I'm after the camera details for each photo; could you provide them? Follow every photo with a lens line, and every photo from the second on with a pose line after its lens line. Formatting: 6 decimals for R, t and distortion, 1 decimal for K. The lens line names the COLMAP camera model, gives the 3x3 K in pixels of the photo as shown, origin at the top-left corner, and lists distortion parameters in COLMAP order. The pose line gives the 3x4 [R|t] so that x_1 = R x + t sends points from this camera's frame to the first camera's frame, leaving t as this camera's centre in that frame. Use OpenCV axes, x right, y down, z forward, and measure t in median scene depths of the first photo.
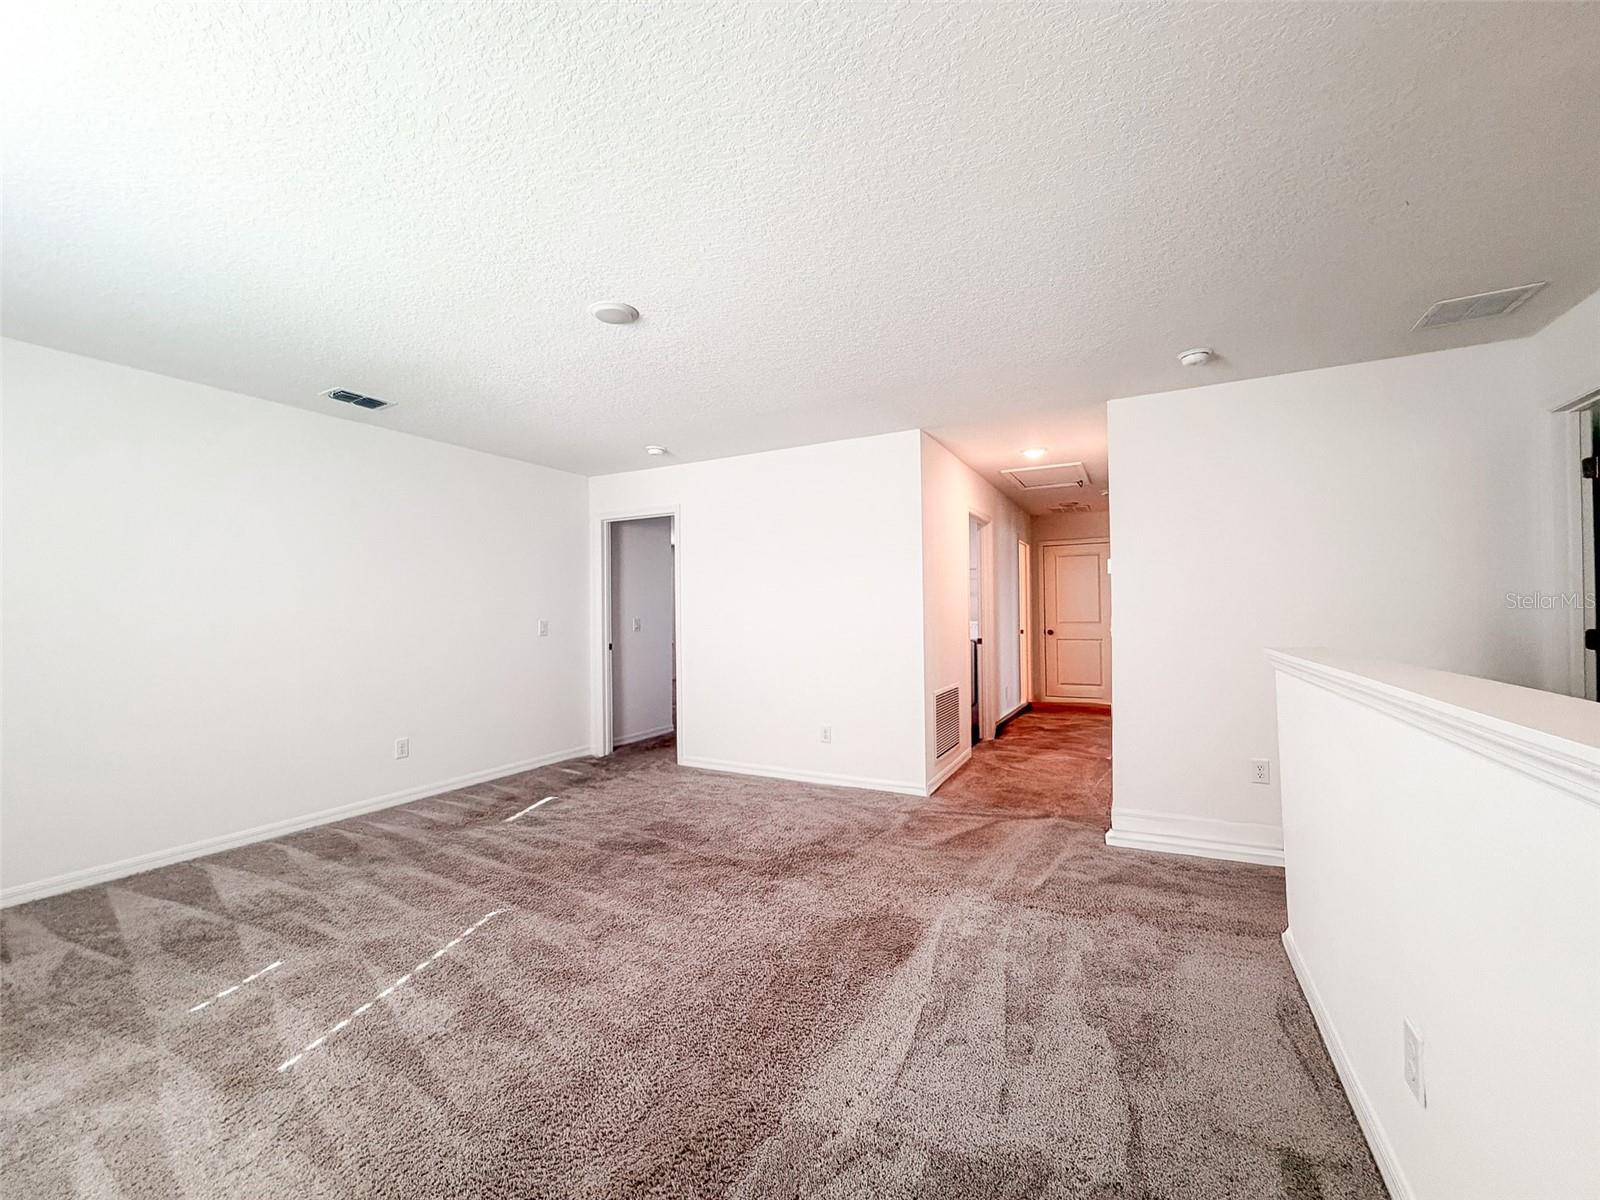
lens RADIAL K [[639.4, 0, 798.0], [0, 639.4, 602.1], [0, 0, 1]] dist [-0.000038, 0.000078]
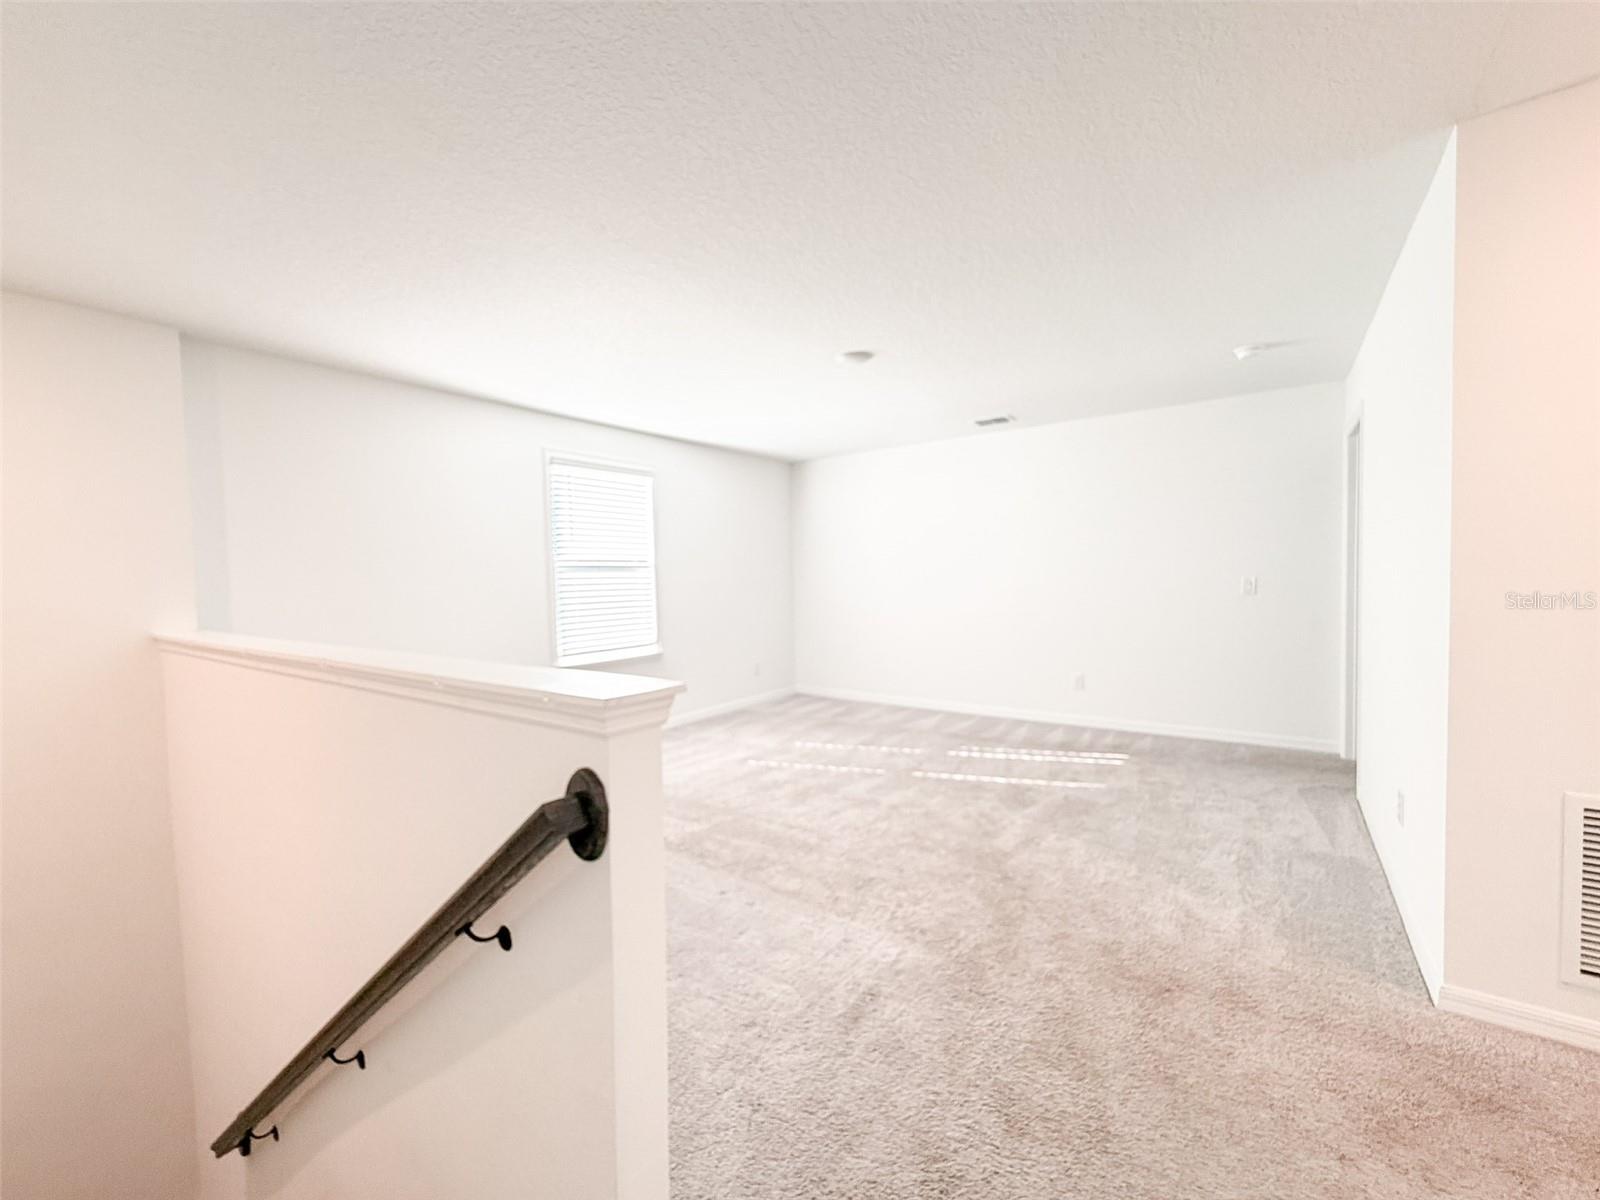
lens RADIAL K [[639.4, 0, 798.0], [0, 639.4, 602.1], [0, 0, 1]] dist [-0.000038, 0.000078]
pose [[-0.141914, 0.057997, -0.988178, 1.028522], [0.041068, 0.997768, 0.052662, -0.014887], [0.989027, -0.033109, -0.143979, 0.994982]]
